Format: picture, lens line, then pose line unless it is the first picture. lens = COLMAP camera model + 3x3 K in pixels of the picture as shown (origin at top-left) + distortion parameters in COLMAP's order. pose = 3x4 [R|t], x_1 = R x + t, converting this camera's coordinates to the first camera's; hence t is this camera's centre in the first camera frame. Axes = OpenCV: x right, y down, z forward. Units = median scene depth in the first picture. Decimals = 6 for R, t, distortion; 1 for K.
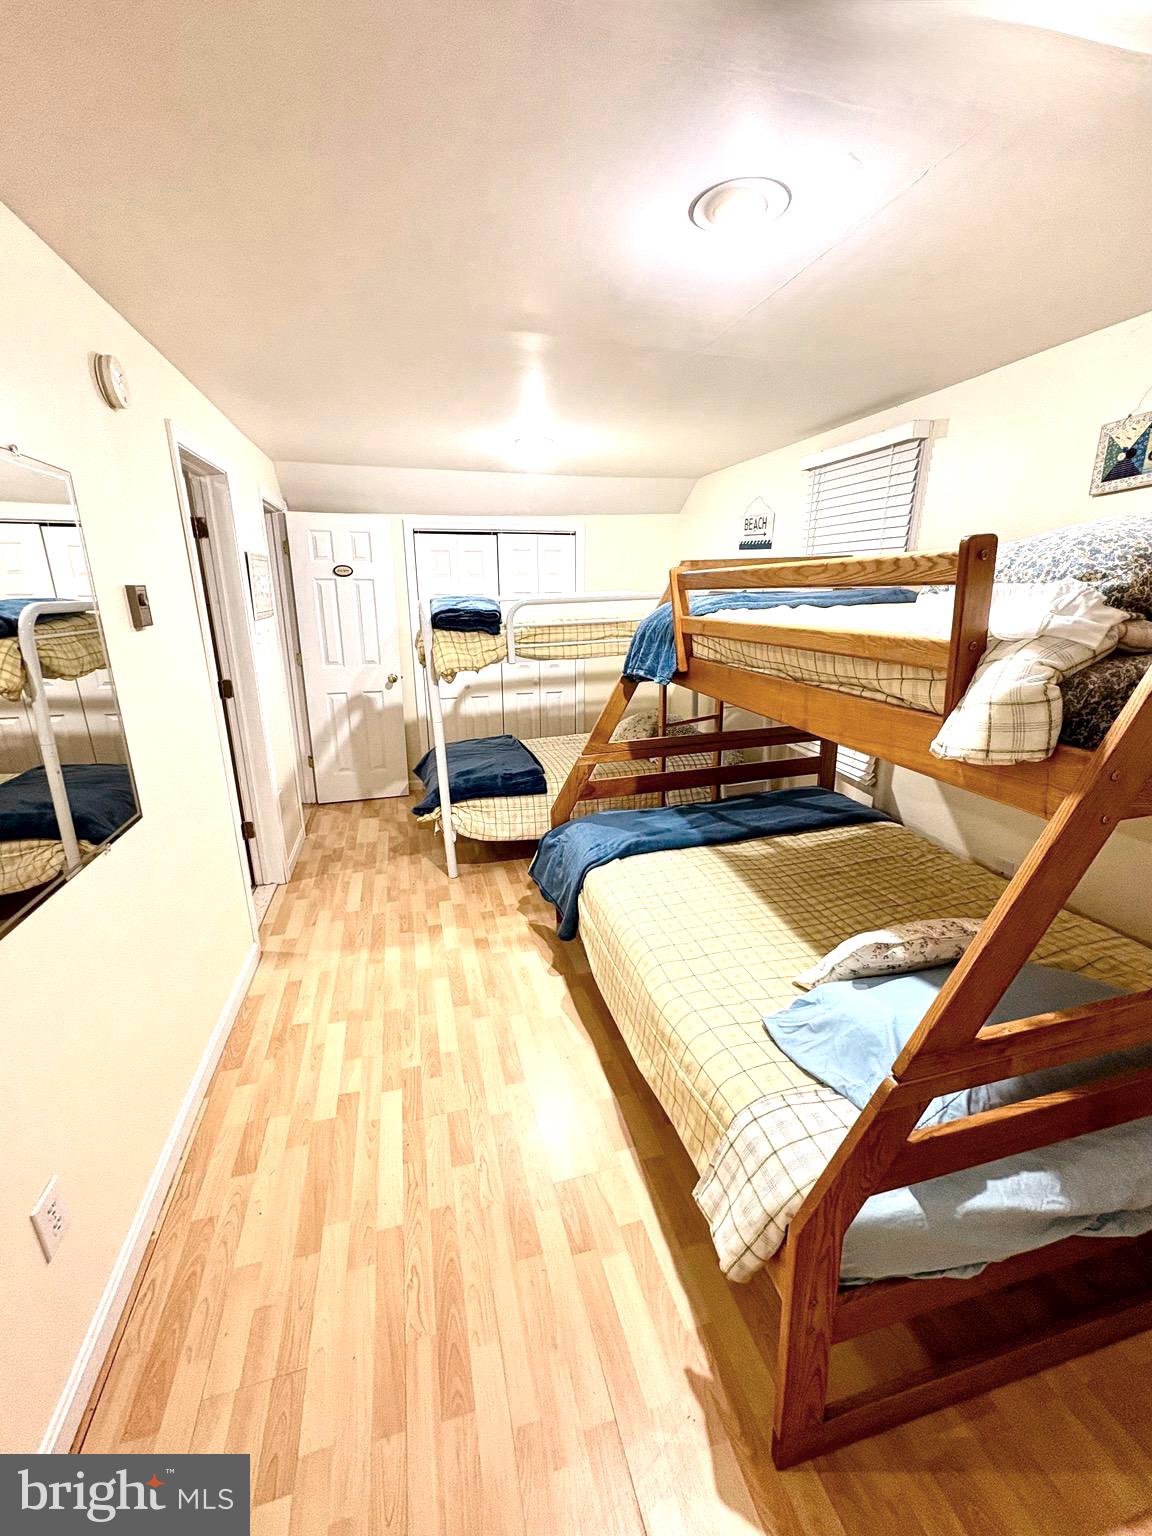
lens RADIAL K [[610.7, 0, 576.0], [0, 610.7, 768.0], [0, 0, 1]] dist [-0.000287, 0.000338]
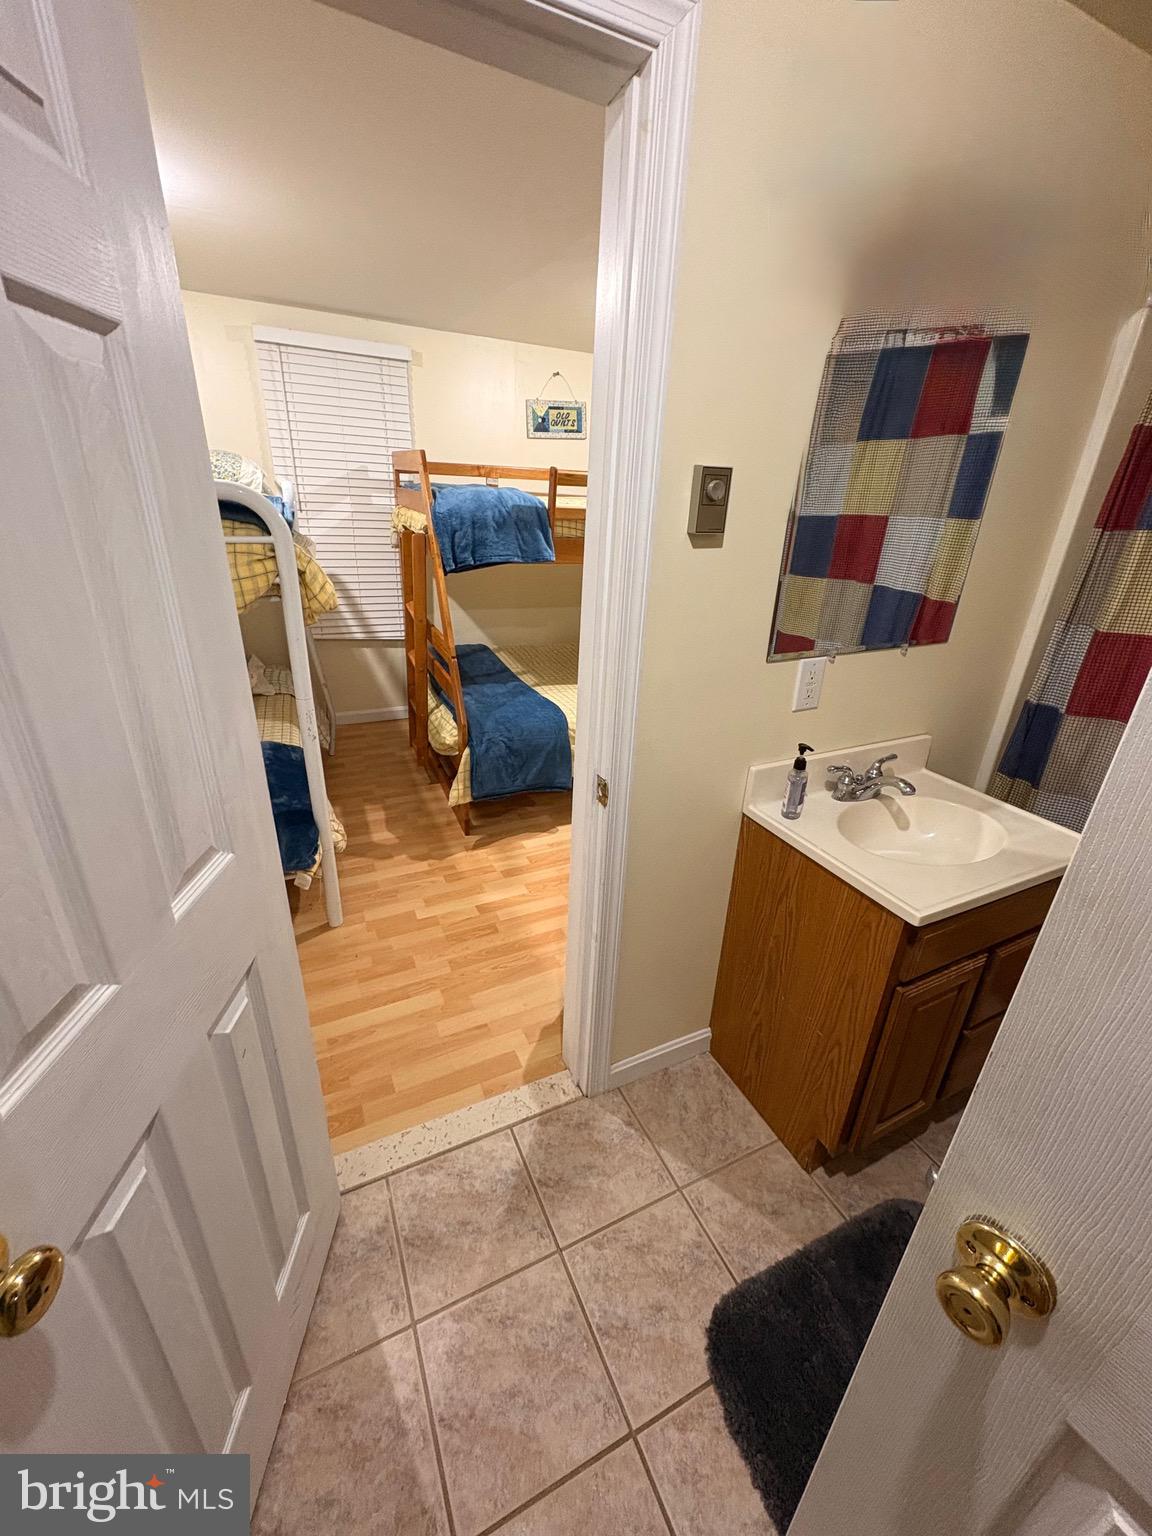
lens RADIAL K [[610.7, 0, 576.0], [0, 610.7, 768.0], [0, 0, 1]] dist [-0.000287, 0.000338]
pose [[-0.174313, -0.399487, 0.900014, -0.960058], [0.237307, 0.870025, 0.432137, -0.241091], [-0.955667, 0.288907, -0.056855, 0.910058]]
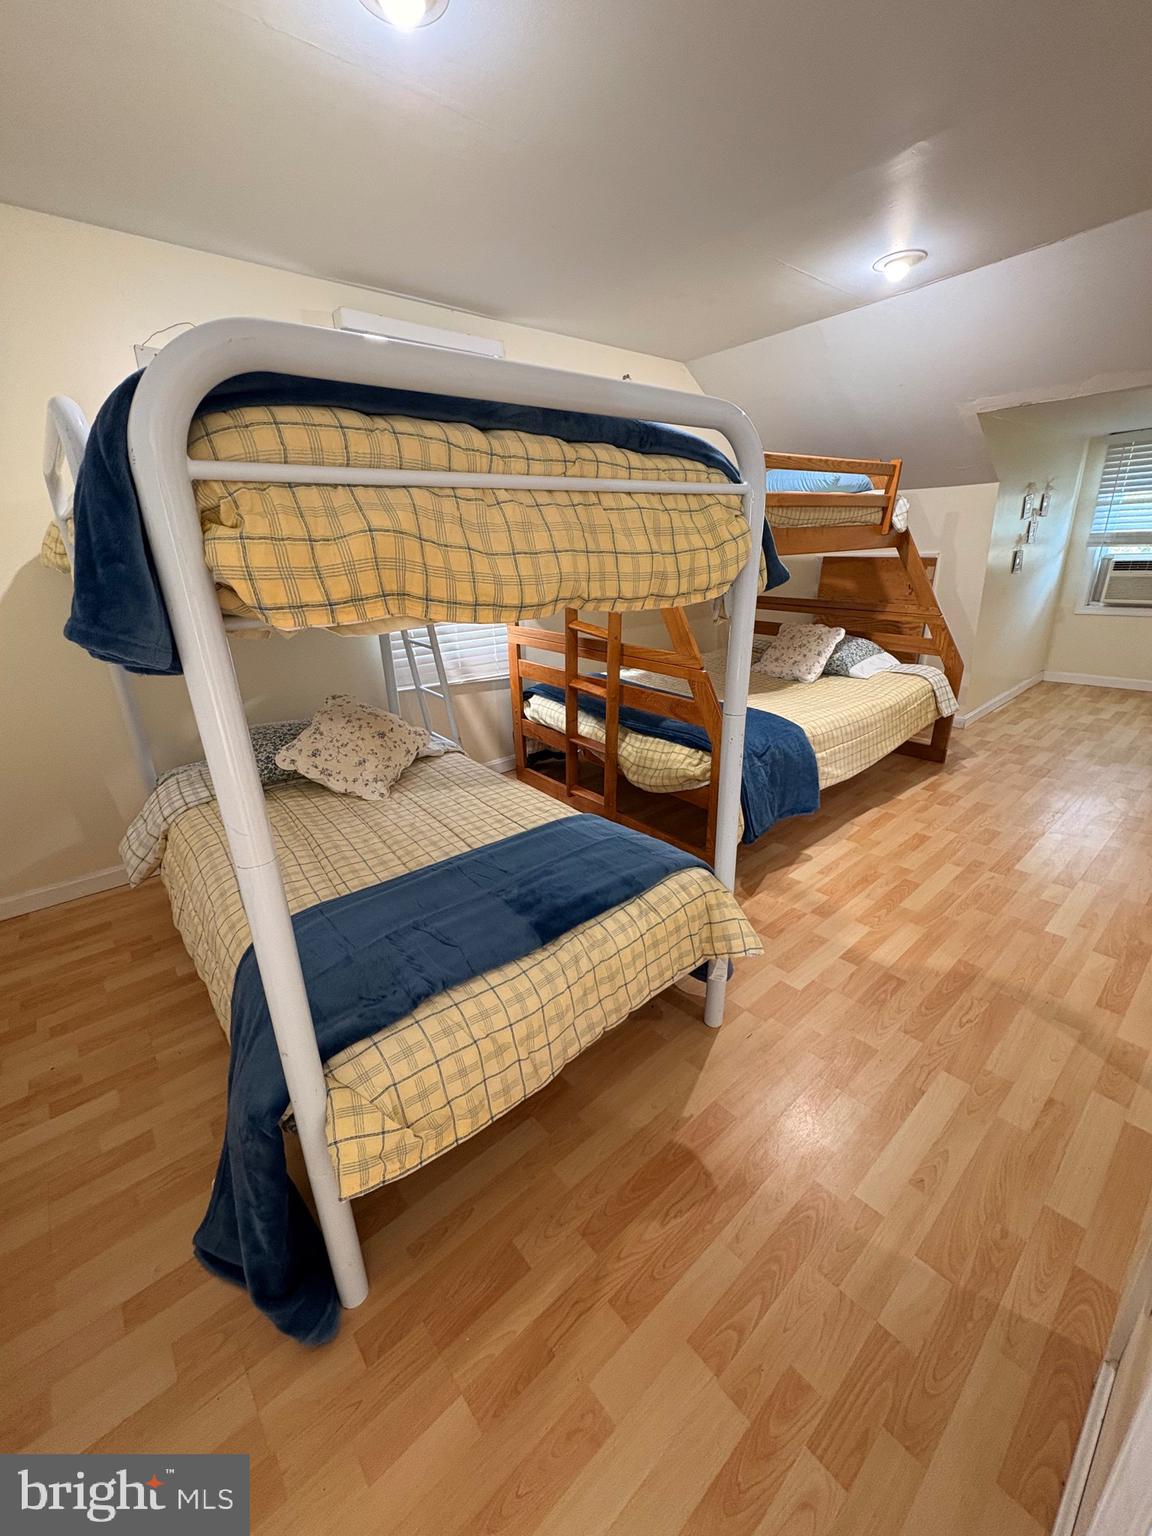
lens RADIAL K [[610.7, 0, 576.0], [0, 610.7, 768.0], [0, 0, 1]] dist [-0.000287, 0.000338]
pose [[-0.420372, -0.279144, 0.863346, -0.646545], [0.293922, 0.858302, 0.420627, -0.295726], [-0.858428, 0.430576, -0.278759, 1.411758]]
